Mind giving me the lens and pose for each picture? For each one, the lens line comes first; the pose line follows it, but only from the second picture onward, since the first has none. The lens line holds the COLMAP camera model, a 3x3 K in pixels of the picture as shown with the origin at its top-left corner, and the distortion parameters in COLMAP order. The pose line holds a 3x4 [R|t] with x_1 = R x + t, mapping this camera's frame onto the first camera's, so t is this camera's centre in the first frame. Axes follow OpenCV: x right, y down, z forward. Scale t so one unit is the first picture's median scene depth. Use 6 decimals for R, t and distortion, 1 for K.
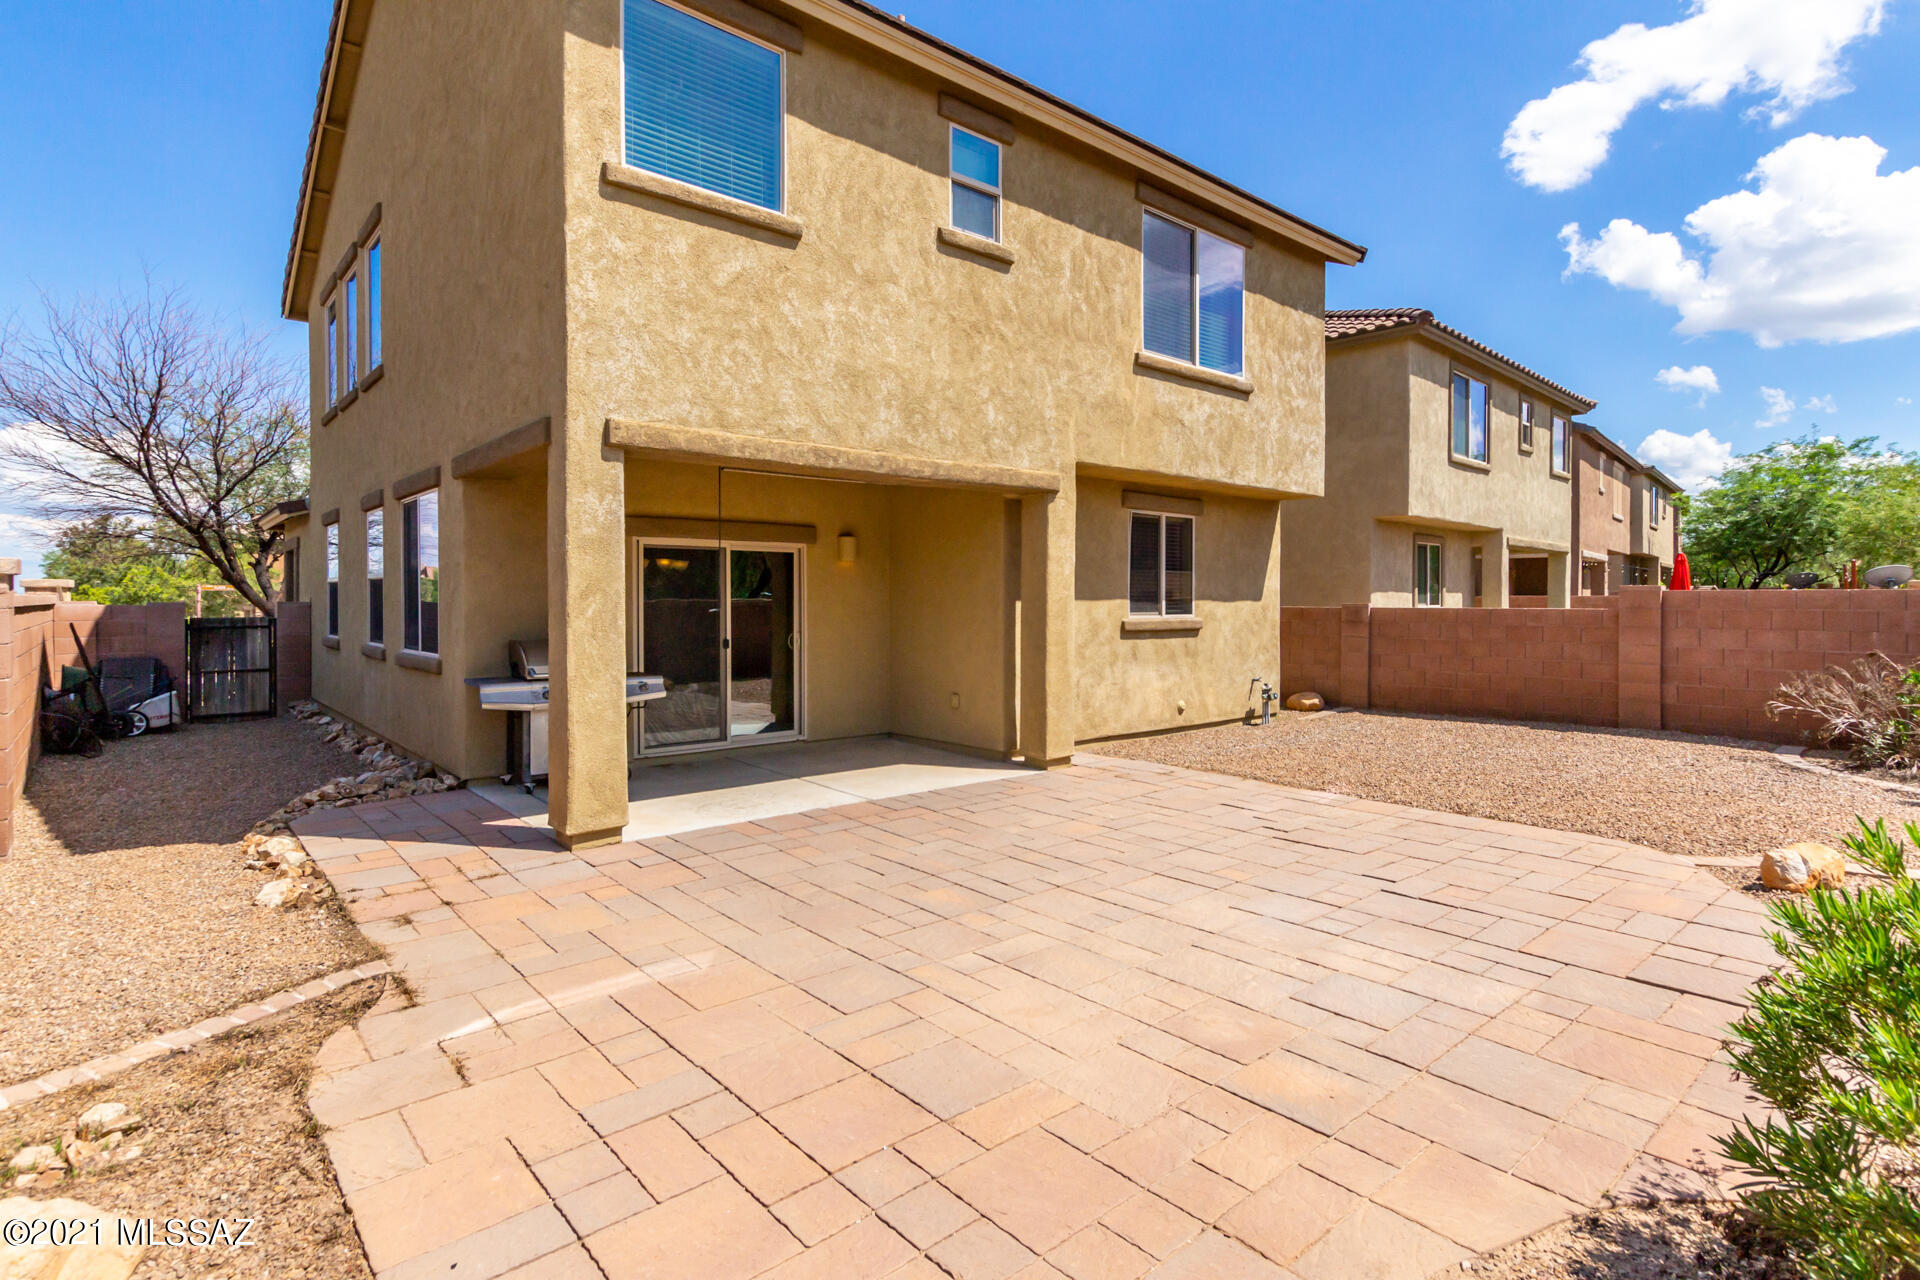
lens RADIAL K [[949.1, 0, 958.8], [0, 949.1, 613.9], [0, 0, 1]] dist [-0.000755, -0.000258]
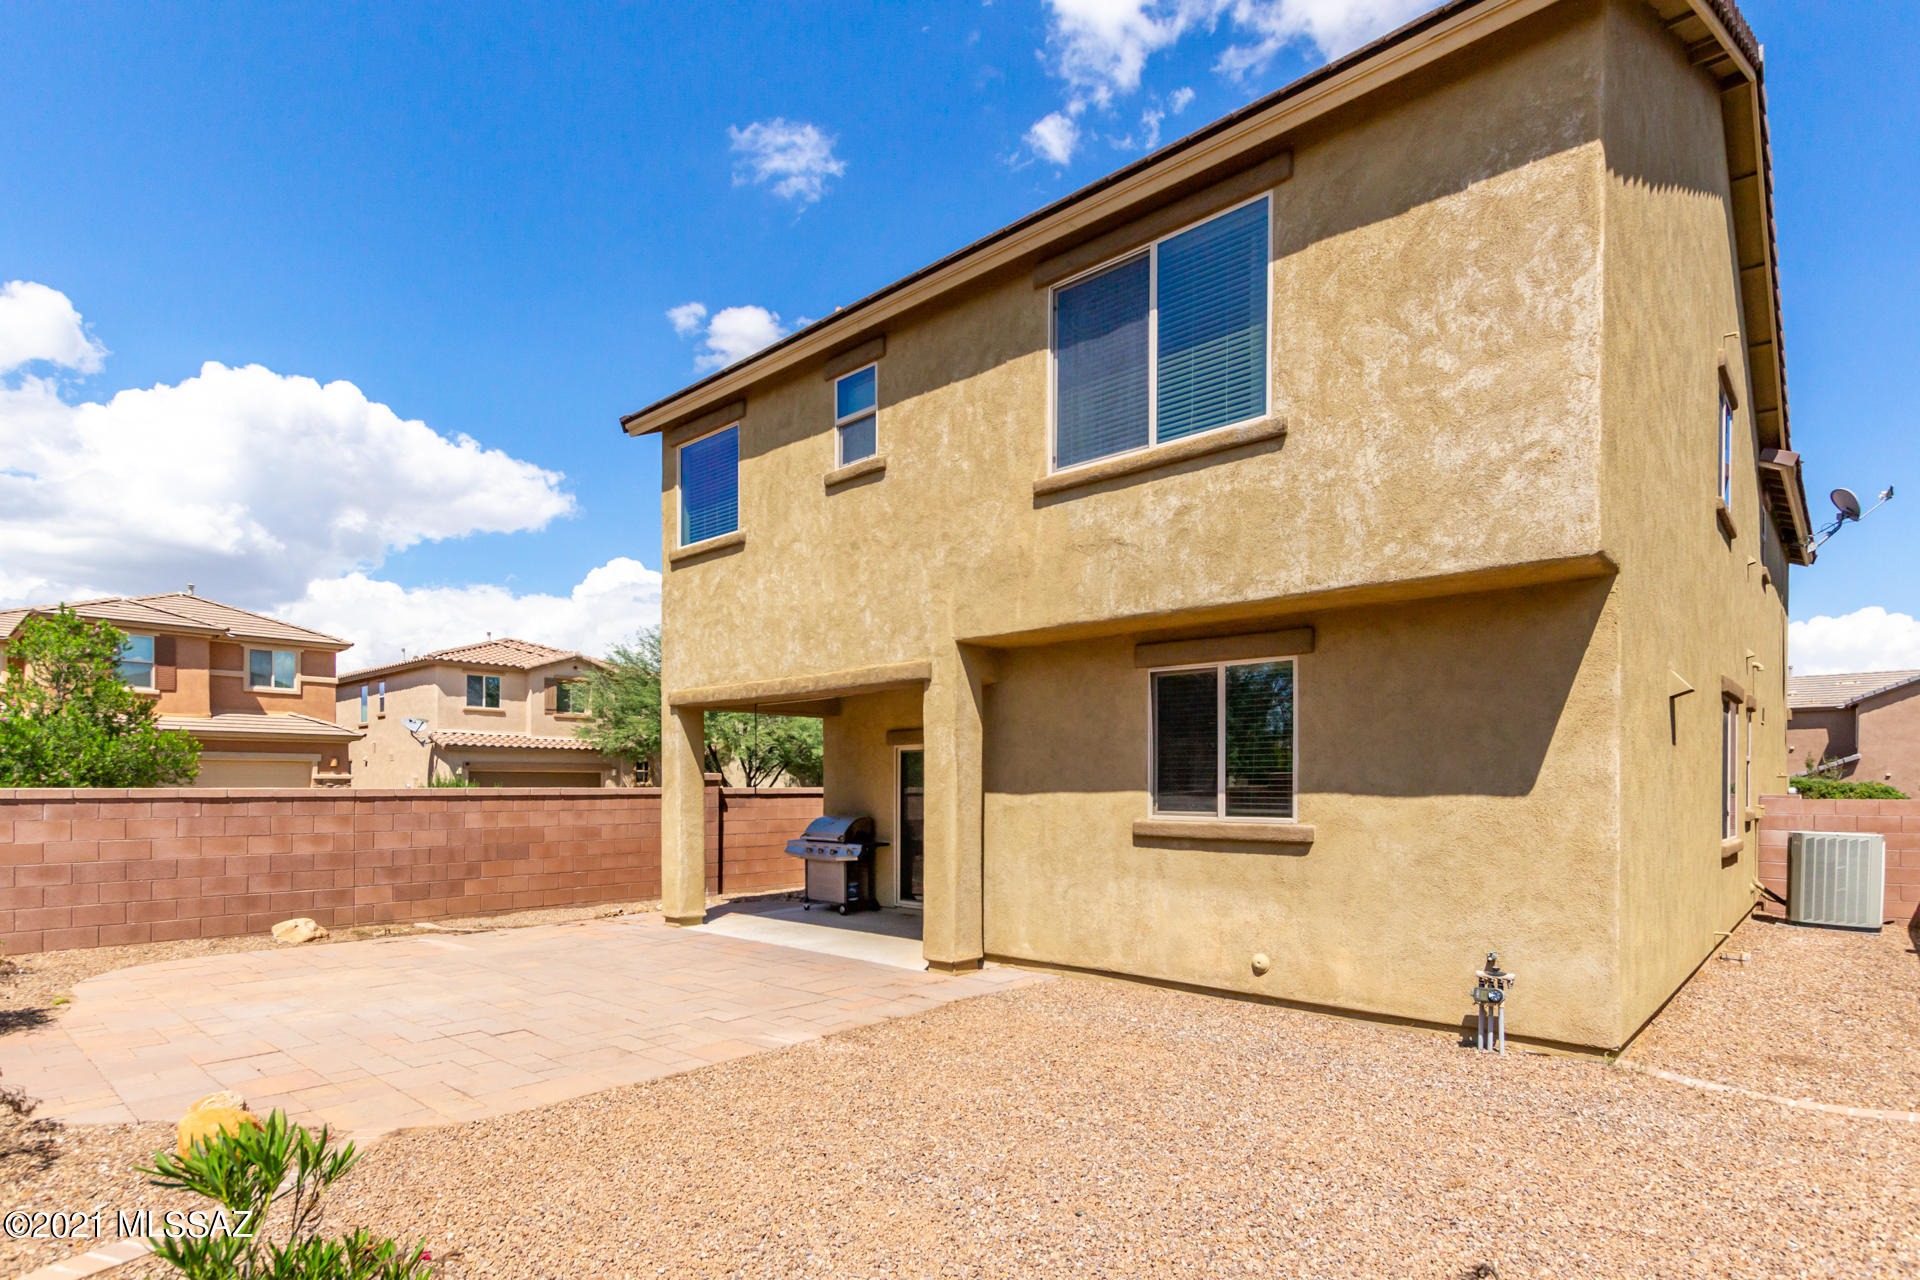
lens RADIAL K [[988.4, 0, 1018.8], [0, 988.4, 781.6], [0, 0, 1]] dist [-0.000925, -0.001910]
pose [[0.140588, -0.000355, -0.990068, 1.012647], [-0.011538, 0.999931, -0.001997, -0.023306], [0.990001, 0.011704, 0.140574, 0.882119]]
